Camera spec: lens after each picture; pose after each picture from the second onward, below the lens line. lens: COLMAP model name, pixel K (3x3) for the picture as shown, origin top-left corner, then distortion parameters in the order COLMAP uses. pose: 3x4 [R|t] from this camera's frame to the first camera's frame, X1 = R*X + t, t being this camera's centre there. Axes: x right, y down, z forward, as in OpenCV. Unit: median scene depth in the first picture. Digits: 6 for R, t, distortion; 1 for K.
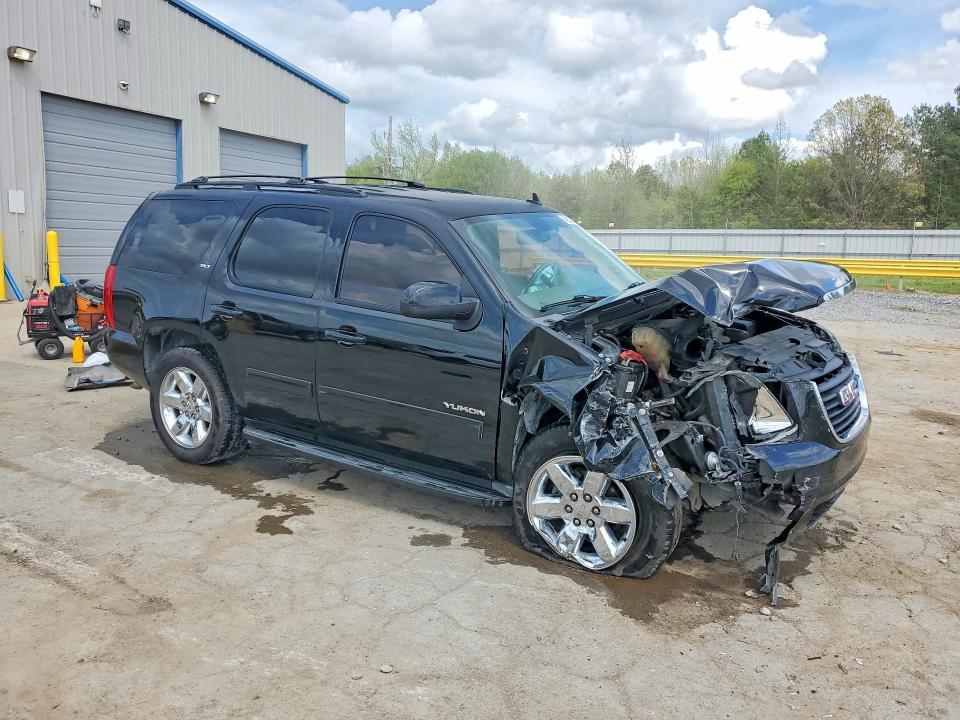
lens RADIAL K [[726.2, 0, 480.0], [0, 726.2, 360.0], [0, 0, 1]] dist [0.035807, 0.000884]
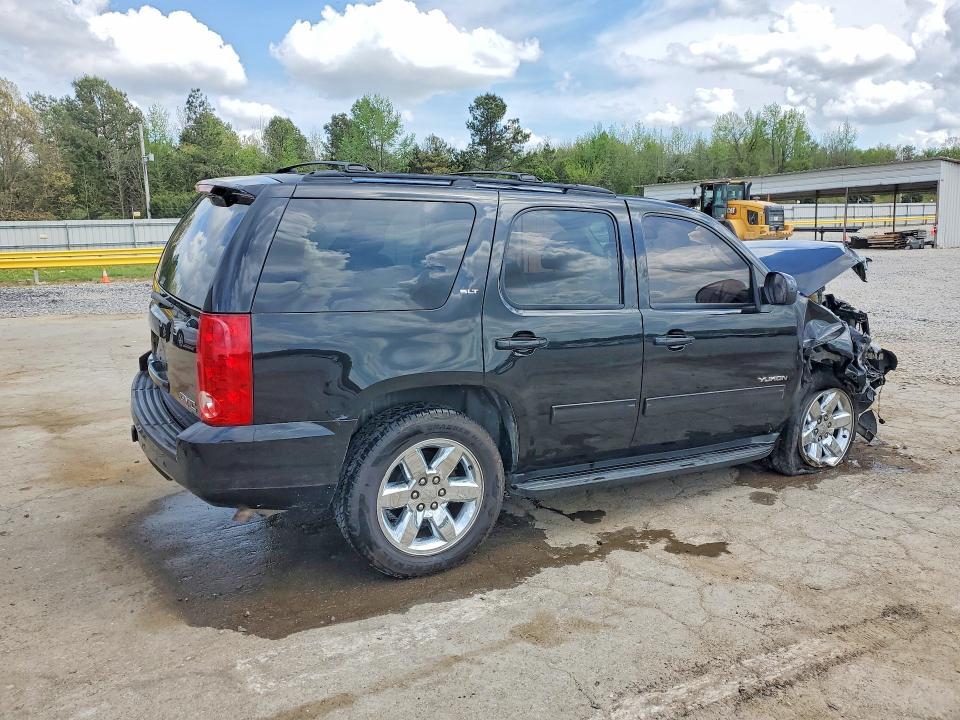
lens RADIAL K [[746.9, 0, 480.0], [0, 746.9, 360.0], [0, 0, 1]] dist [0.031673, -0.008430]
pose [[0.494003, -0.189397, 0.848581, -1.042713], [0.182364, 0.976847, 0.111861, -0.142421], [-0.850120, 0.099491, 0.517104, 0.642534]]
